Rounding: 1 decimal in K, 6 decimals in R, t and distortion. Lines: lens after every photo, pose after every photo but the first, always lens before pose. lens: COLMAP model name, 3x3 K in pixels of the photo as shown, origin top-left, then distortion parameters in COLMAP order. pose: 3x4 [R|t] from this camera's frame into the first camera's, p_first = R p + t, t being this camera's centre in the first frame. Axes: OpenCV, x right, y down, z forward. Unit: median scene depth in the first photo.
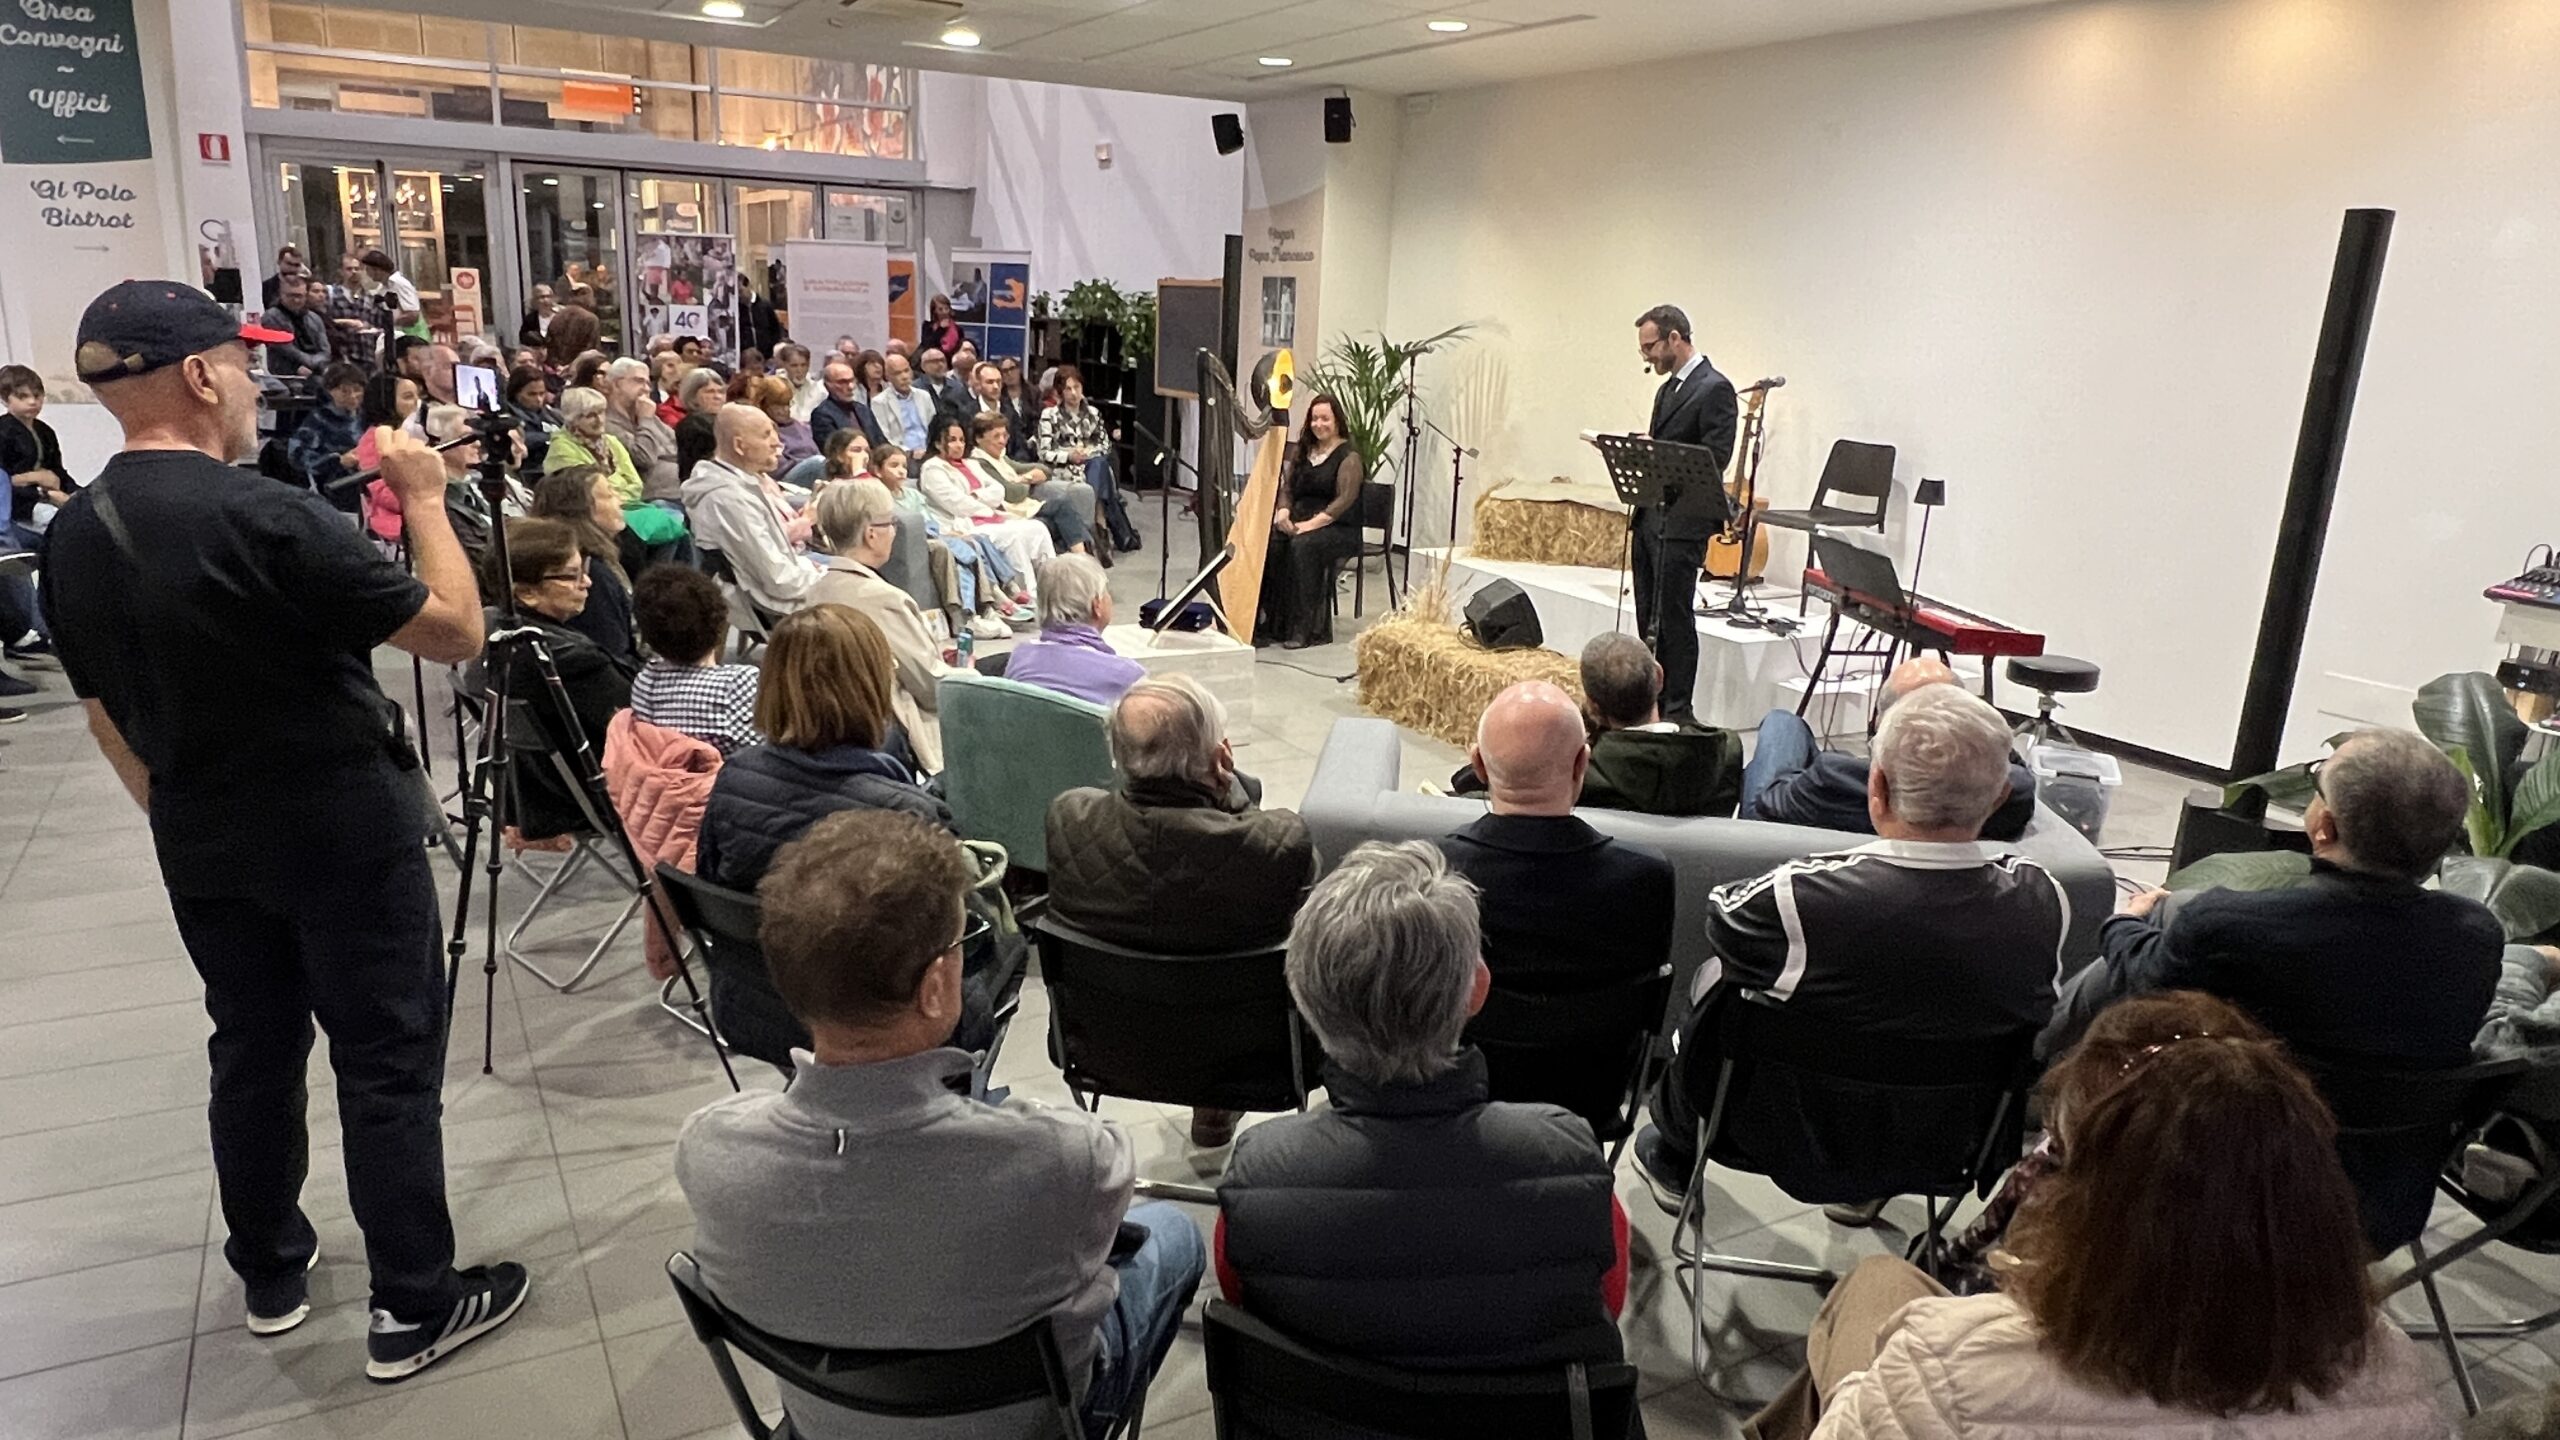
lens RADIAL K [[1595.0, 0, 1280.7], [0, 1595.0, 720.5], [0, 0, 1]] dist [-0.031368, 0.007301]
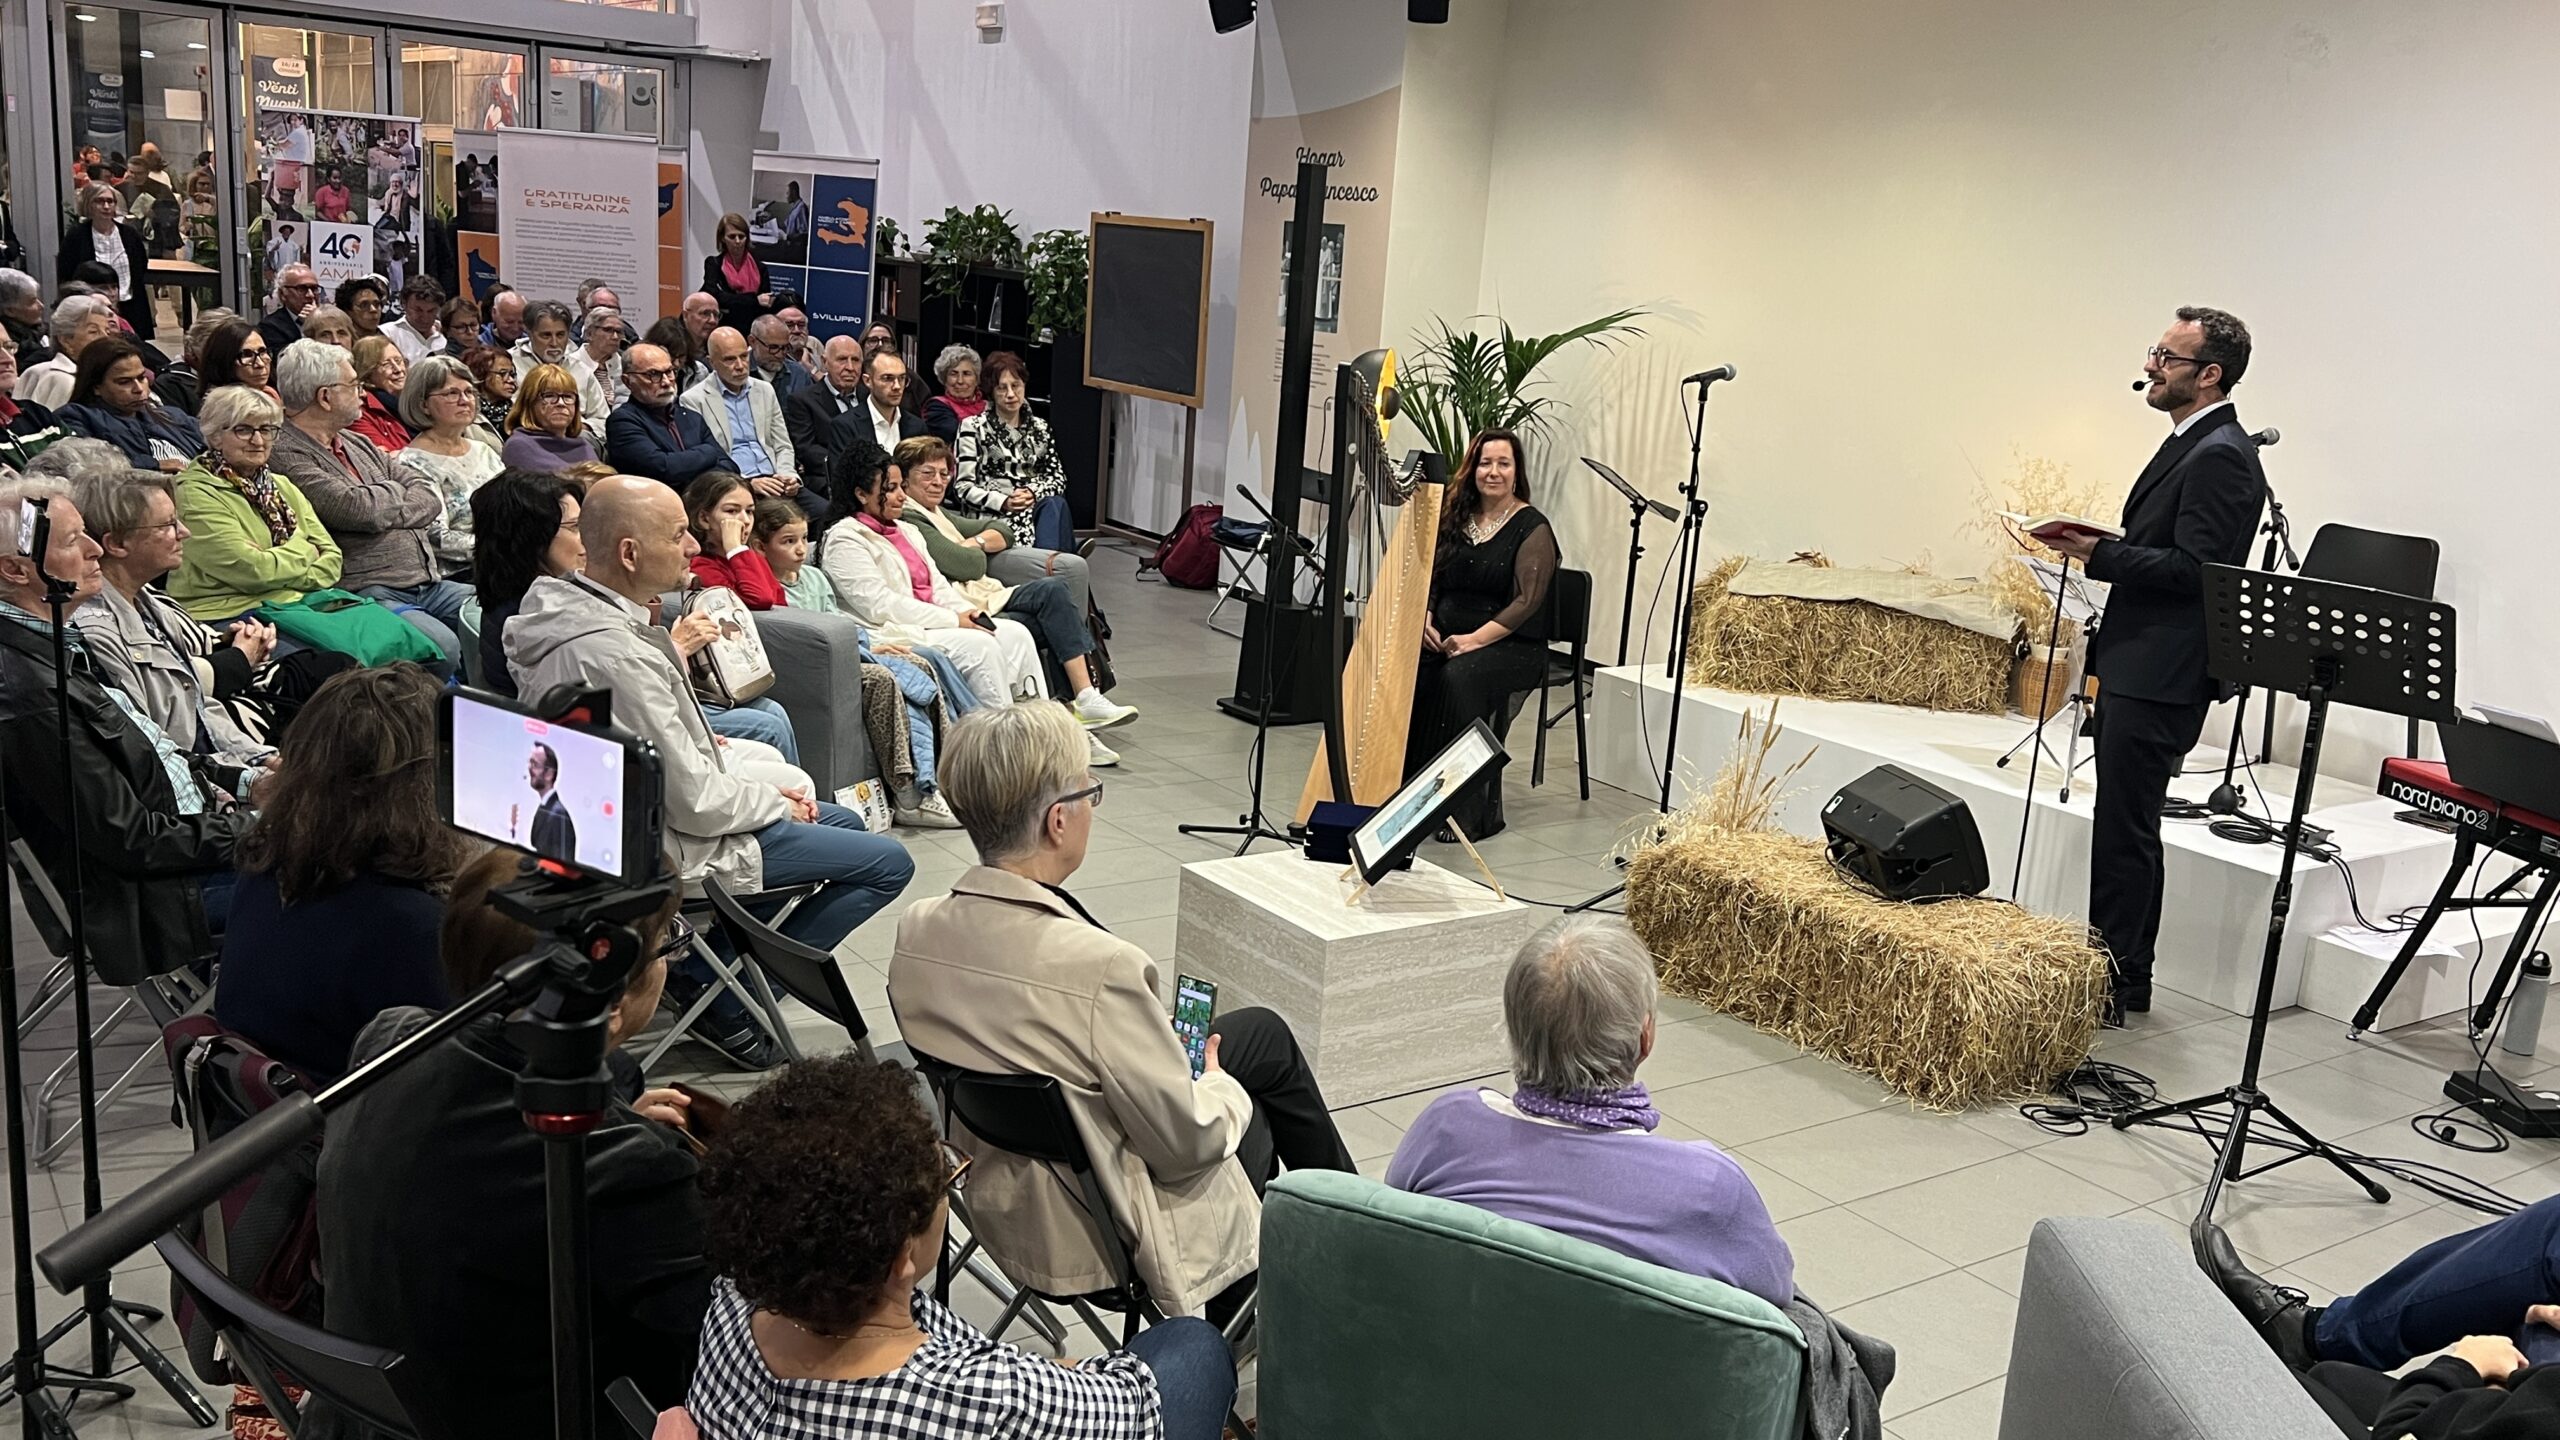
lens RADIAL K [[2048.9, 0, 1285.0], [0, 2048.9, 719.8], [0, 0, 1]] dist [0.009152, -0.023327]
pose [[0.993146, 0.005029, 0.116770, -0.112240], [-0.003018, 0.999844, -0.017390, -0.058815], [-0.116840, 0.016918, 0.993007, 0.164439]]
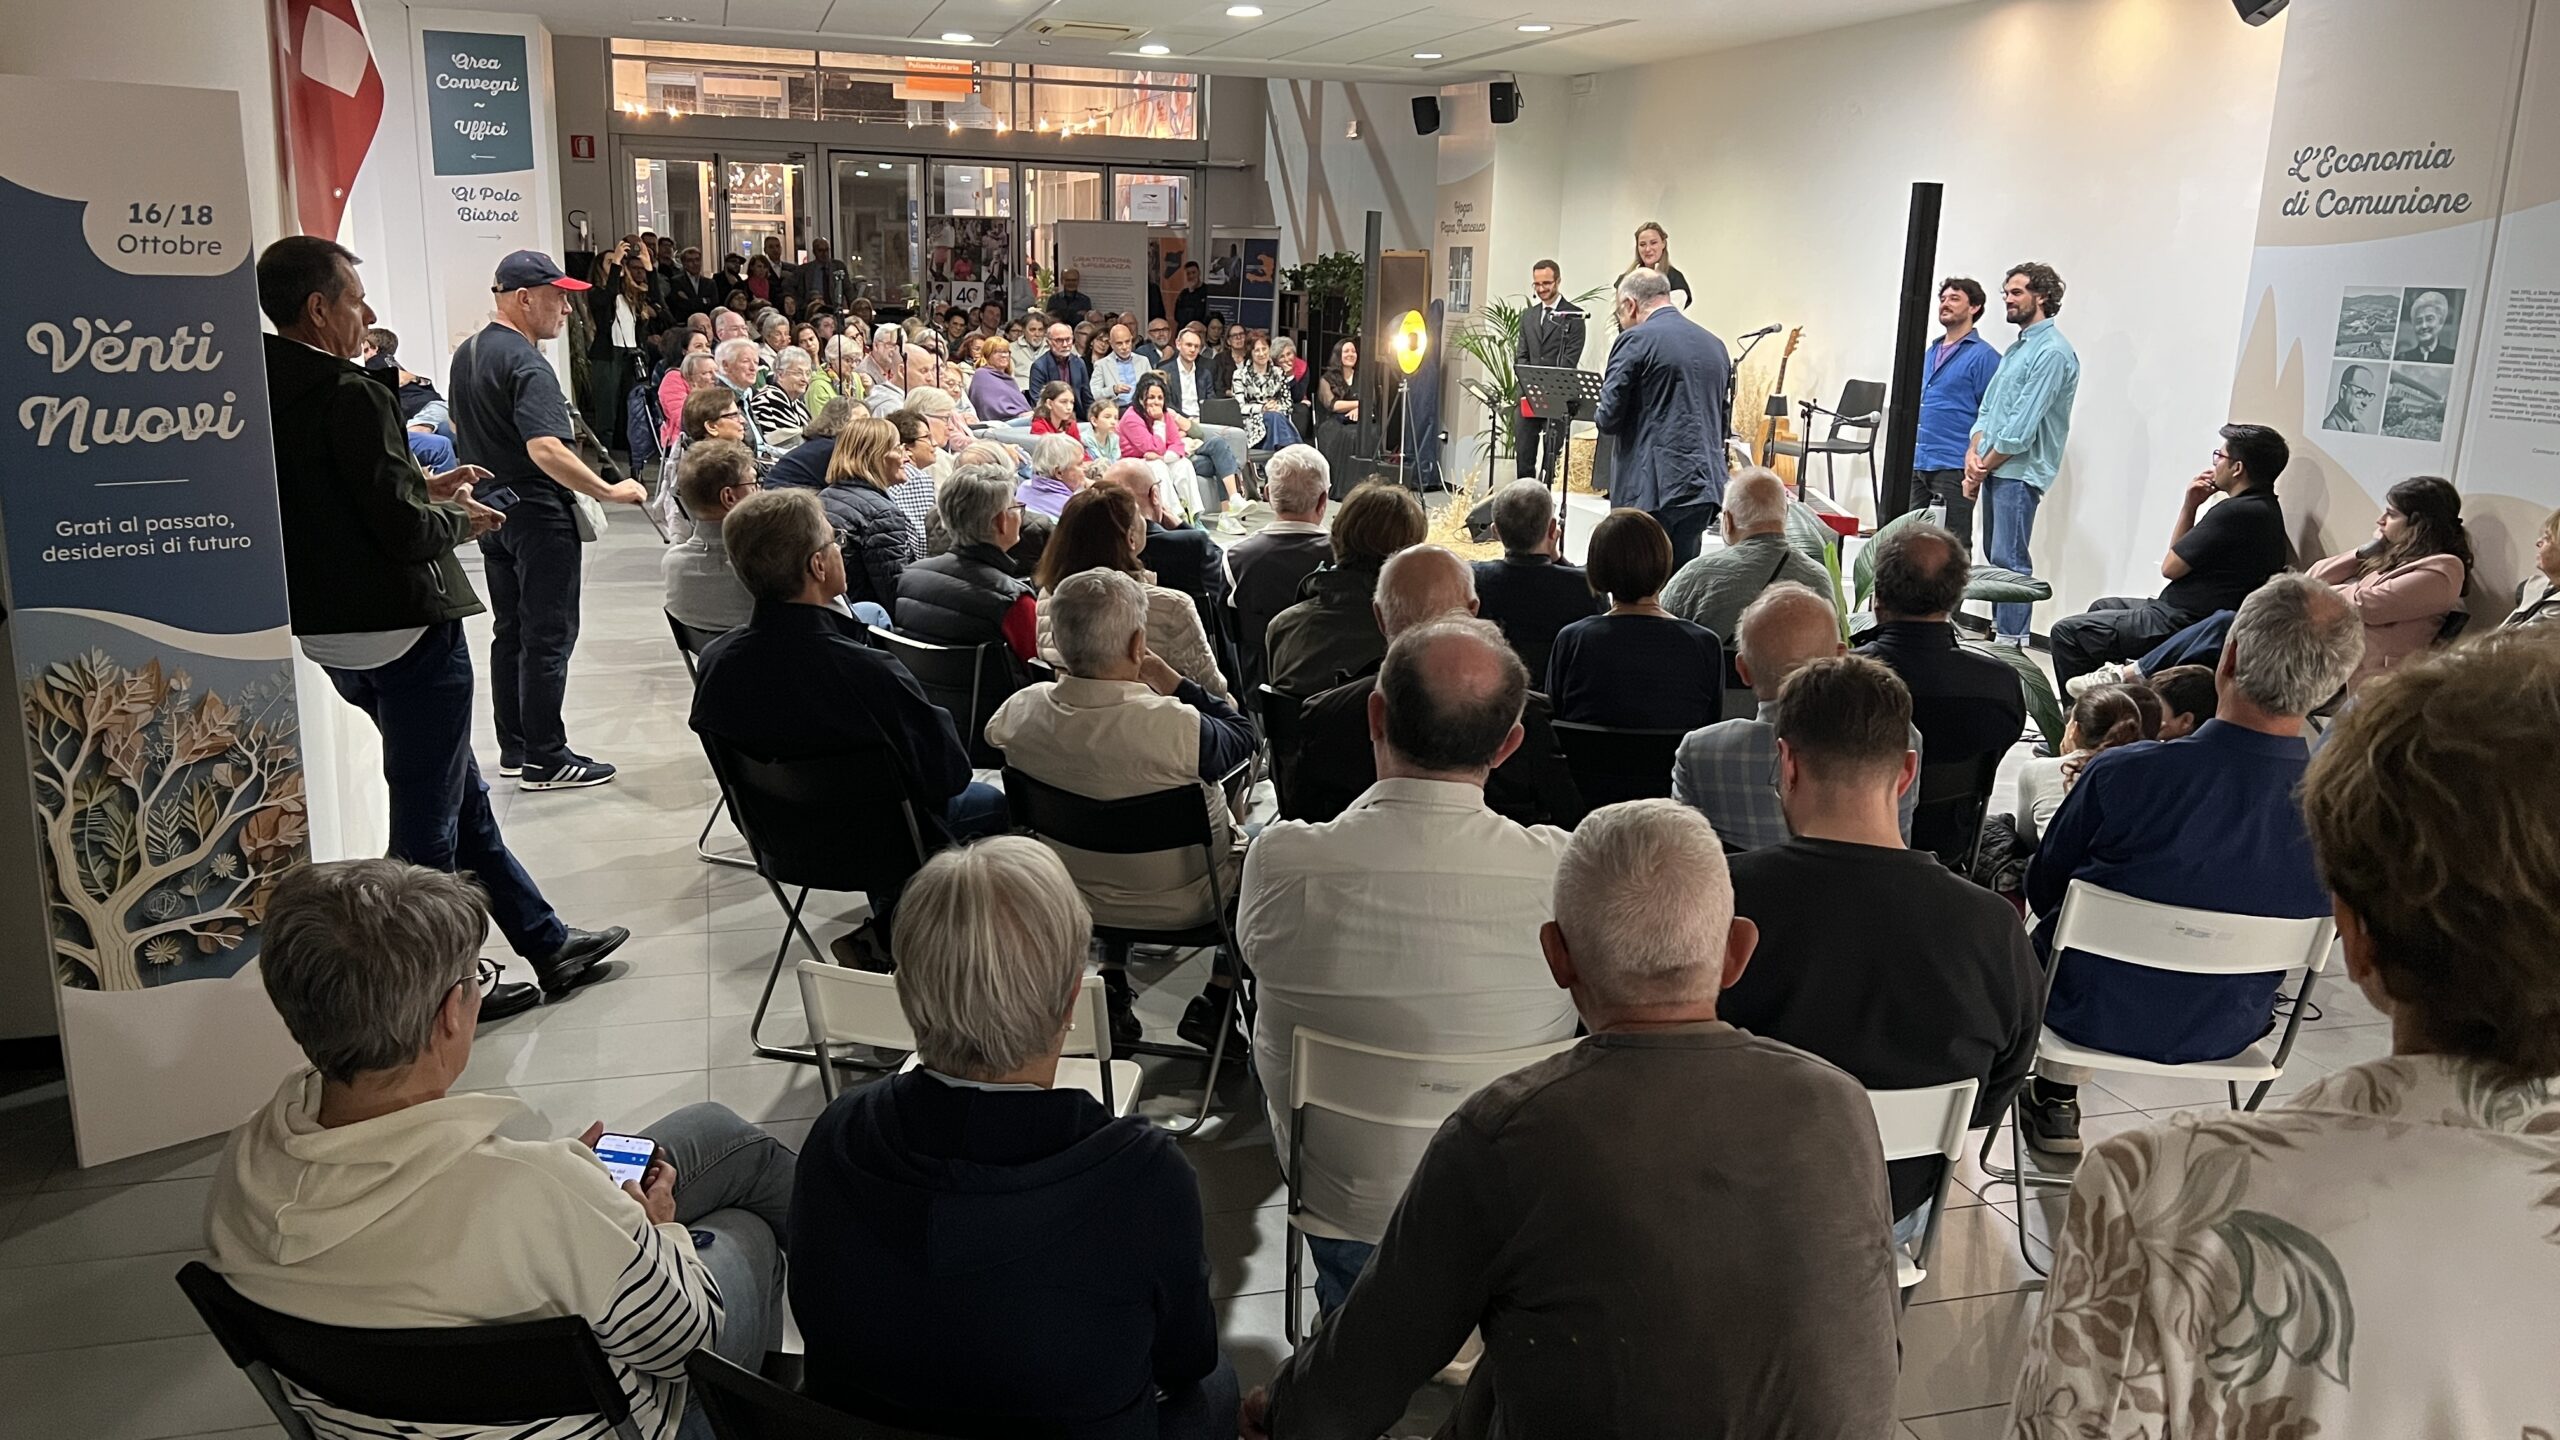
lens RADIAL K [[1982.4, 0, 1279.9], [0, 1982.4, 721.4], [0, 0, 1]] dist [0.012493, -0.003878]
pose [[0.968667, 0.039175, -0.245254, 0.223180], [-0.048869, 0.998241, -0.033564, 0.092205], [0.243508, 0.044498, 0.968878, -0.315084]]
